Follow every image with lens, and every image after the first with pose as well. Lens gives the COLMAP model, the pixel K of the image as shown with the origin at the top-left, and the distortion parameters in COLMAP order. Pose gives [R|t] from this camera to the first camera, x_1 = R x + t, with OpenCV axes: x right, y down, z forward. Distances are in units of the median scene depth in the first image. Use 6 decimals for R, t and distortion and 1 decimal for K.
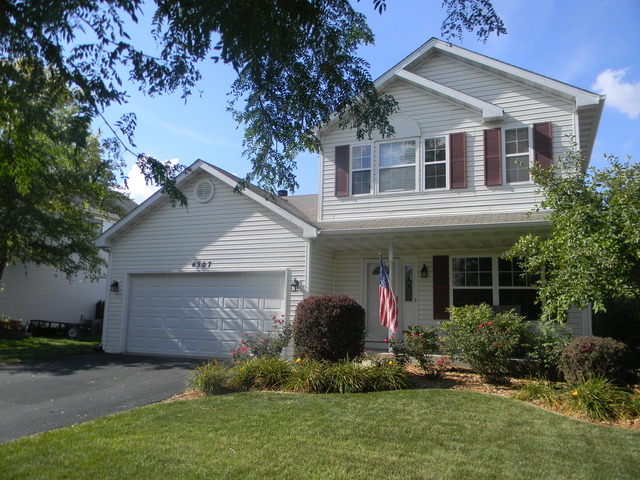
lens RADIAL K [[515.6, 0, 320.0], [0, 515.6, 240.0], [0, 0, 1]] dist [-0.003408, -0.005699]
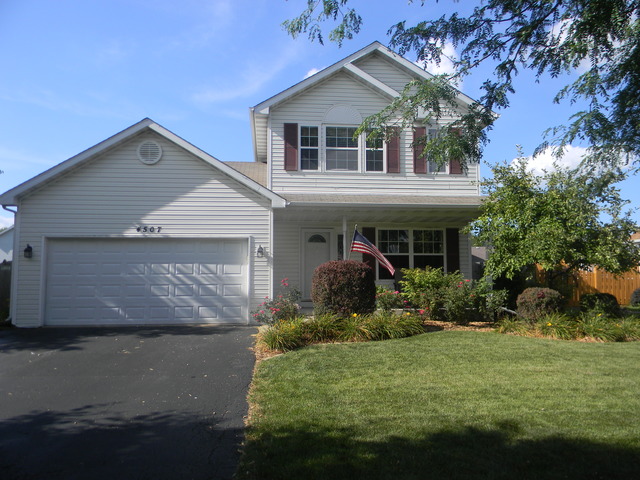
lens RADIAL K [[515.6, 0, 320.0], [0, 515.6, 240.0], [0, 0, 1]] dist [-0.003408, -0.005699]
pose [[0.875638, 0.015350, 0.482724, -0.433875], [-0.048084, 0.997300, 0.055509, -0.001309], [-0.480569, -0.071817, 0.874011, 0.007601]]
